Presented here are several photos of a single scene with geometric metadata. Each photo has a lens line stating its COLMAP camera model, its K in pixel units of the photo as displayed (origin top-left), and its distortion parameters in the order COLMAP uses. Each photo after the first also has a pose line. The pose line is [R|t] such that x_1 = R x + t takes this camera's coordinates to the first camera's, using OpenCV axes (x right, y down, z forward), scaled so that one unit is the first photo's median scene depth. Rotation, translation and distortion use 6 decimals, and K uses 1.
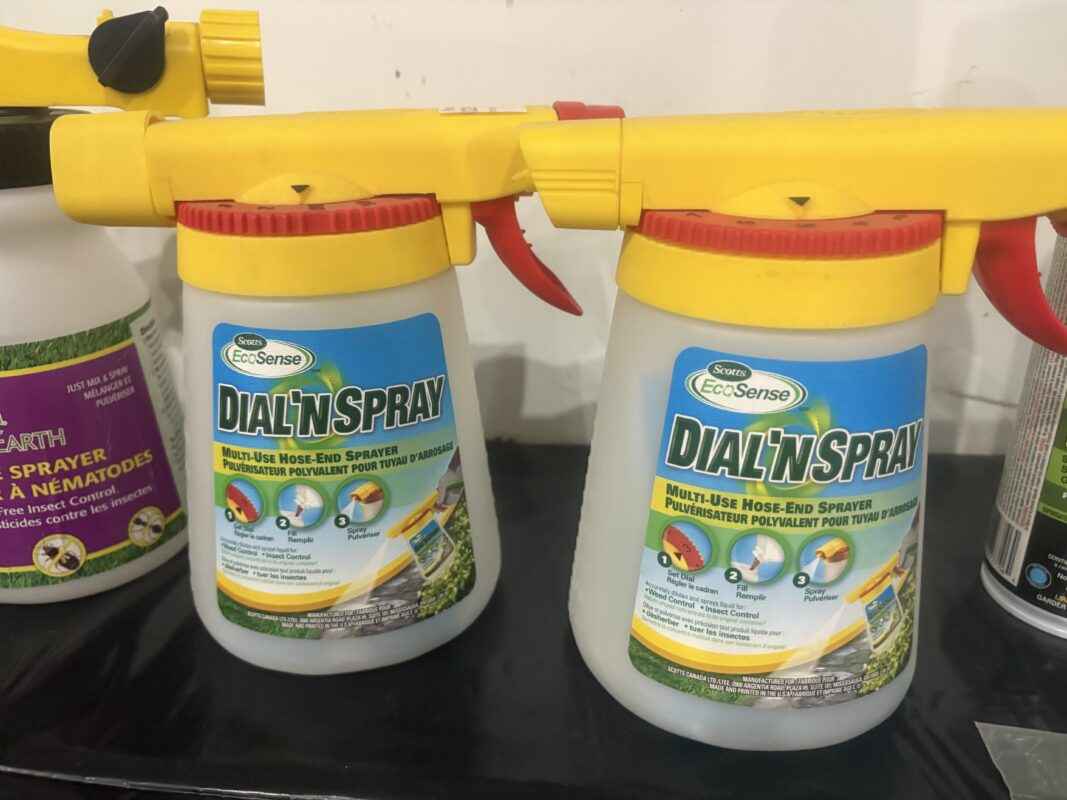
lens RADIAL K [[808.2, 0, 530.0], [0, 808.2, 403.9], [0, 0, 1]] dist [-0.002171, -0.002025]
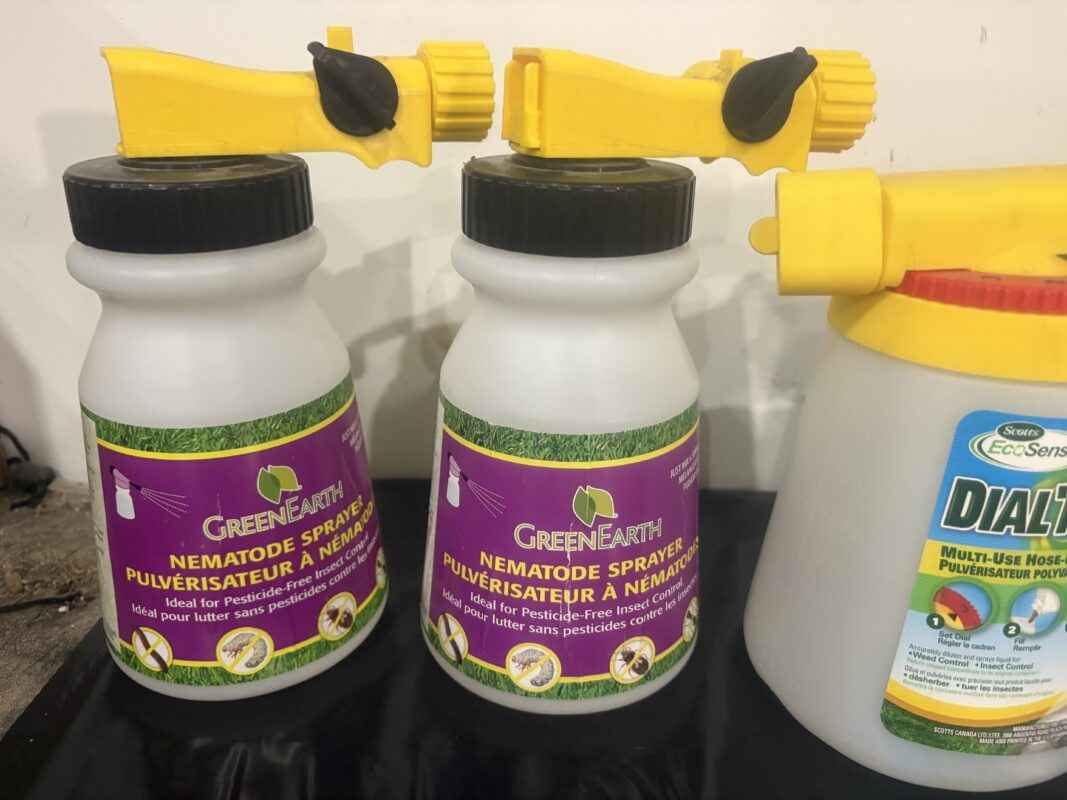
lens RADIAL K [[808.2, 0, 528.2], [0, 808.2, 399.2], [0, 0, 1]] dist [-0.002171, -0.002025]
pose [[0.997892, -0.016483, 0.062763, -0.864435], [0.017222, 0.999788, -0.011253, -0.103128], [-0.062564, 0.012310, 0.997965, 0.139843]]
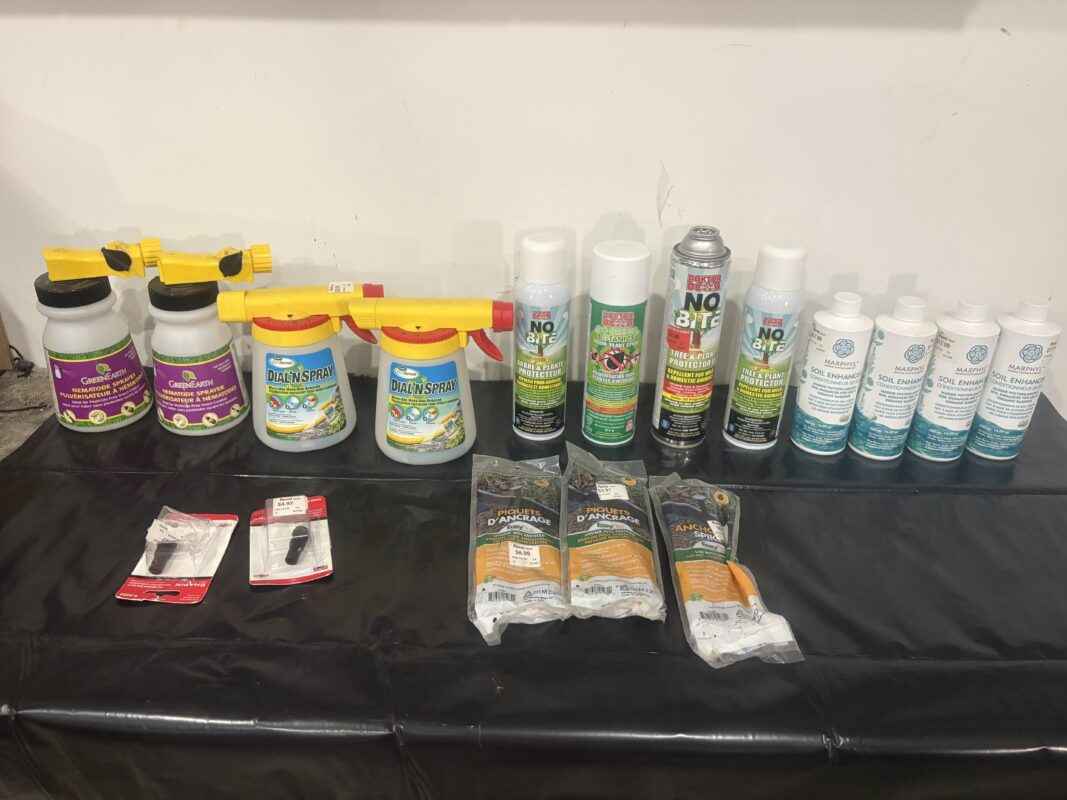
lens RADIAL K [[808.2, 0, 562.0], [0, 808.2, 399.7], [0, 0, 1]] dist [-0.002171, -0.002025]
pose [[0.991879, -0.014497, 0.126353, 0.435010], [-0.001267, 0.992306, 0.123799, -0.321075], [-0.127176, -0.122954, 0.984230, -2.597596]]
